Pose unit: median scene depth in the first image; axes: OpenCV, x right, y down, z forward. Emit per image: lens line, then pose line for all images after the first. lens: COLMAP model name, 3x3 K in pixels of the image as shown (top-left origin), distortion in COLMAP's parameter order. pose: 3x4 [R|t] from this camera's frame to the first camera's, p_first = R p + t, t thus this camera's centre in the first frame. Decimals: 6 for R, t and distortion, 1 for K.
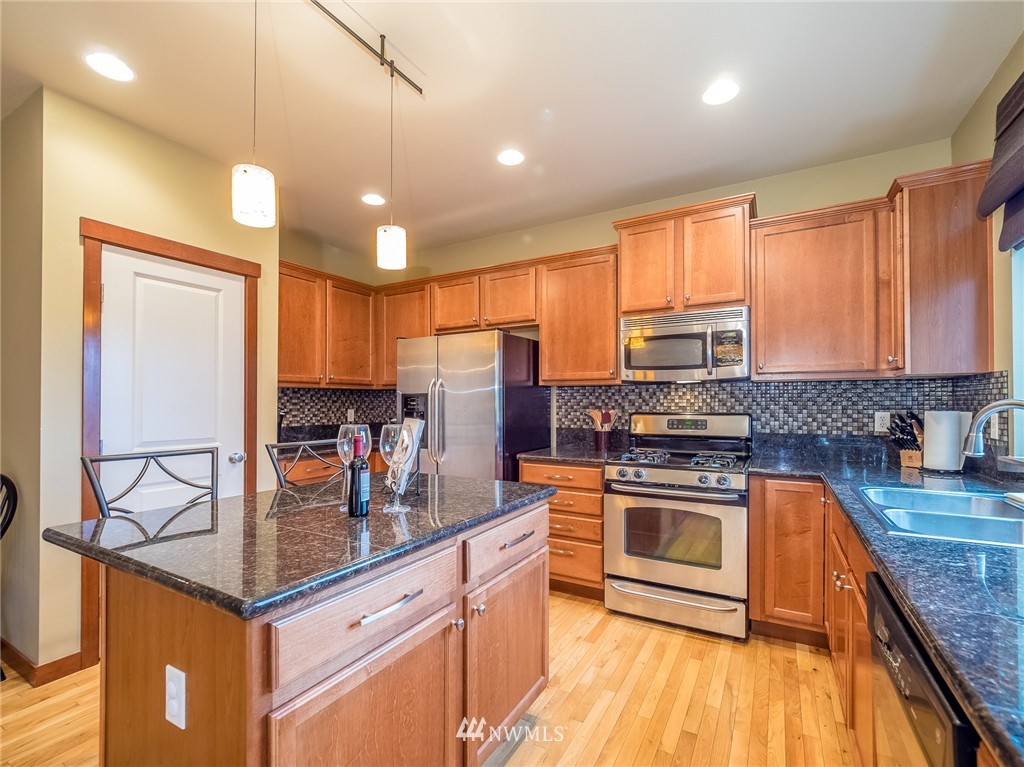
lens RADIAL K [[468.3, 0, 509.1], [0, 468.3, 394.6], [0, 0, 1]] dist [-0.009332, 0.000523]
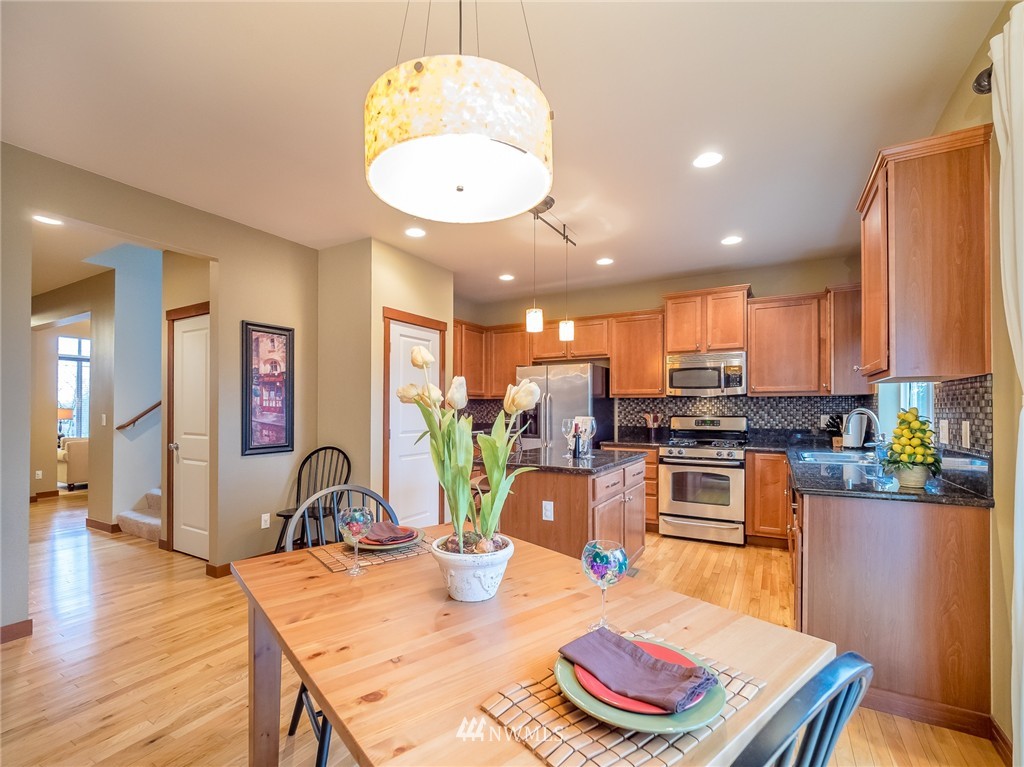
lens RADIAL K [[468.3, 0, 520.5], [0, 468.3, 401.4], [0, 0, 1]] dist [-0.009332, 0.000523]
pose [[0.999802, 0.003713, 0.019534, -0.318858], [-0.003743, 0.999992, 0.001492, -0.010910], [-0.019528, -0.001565, 0.999808, -0.641181]]
